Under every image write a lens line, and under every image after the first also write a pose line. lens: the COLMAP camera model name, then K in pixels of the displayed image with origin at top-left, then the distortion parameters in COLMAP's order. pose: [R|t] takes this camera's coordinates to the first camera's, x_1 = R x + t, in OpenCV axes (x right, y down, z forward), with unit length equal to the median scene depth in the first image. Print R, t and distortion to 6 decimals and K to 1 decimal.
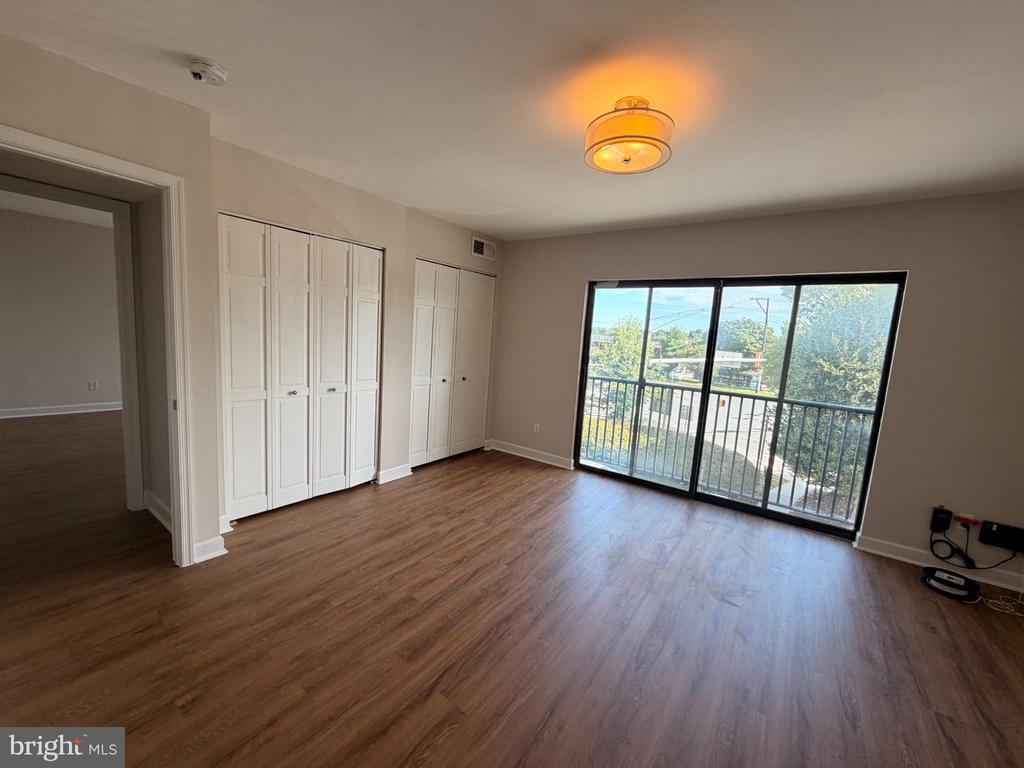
lens RADIAL K [[406.6, 0, 506.3], [0, 406.6, 383.0], [0, 0, 1]] dist [-0.000911, 0.000187]
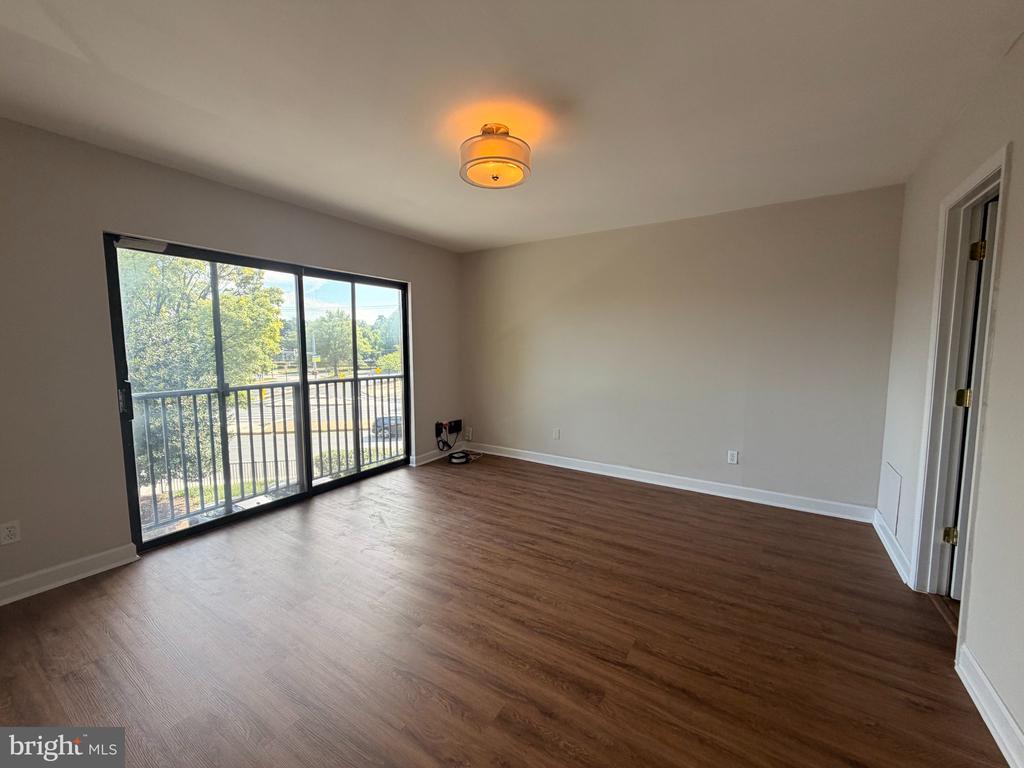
lens RADIAL K [[406.6, 0, 508.7], [0, 406.6, 384.3], [0, 0, 1]] dist [-0.000911, 0.000187]
pose [[-0.062084, -0.156062, 0.985794, -0.592522], [0.114884, 0.980017, 0.162383, -0.094938], [-0.991437, 0.123333, -0.042915, 0.679117]]
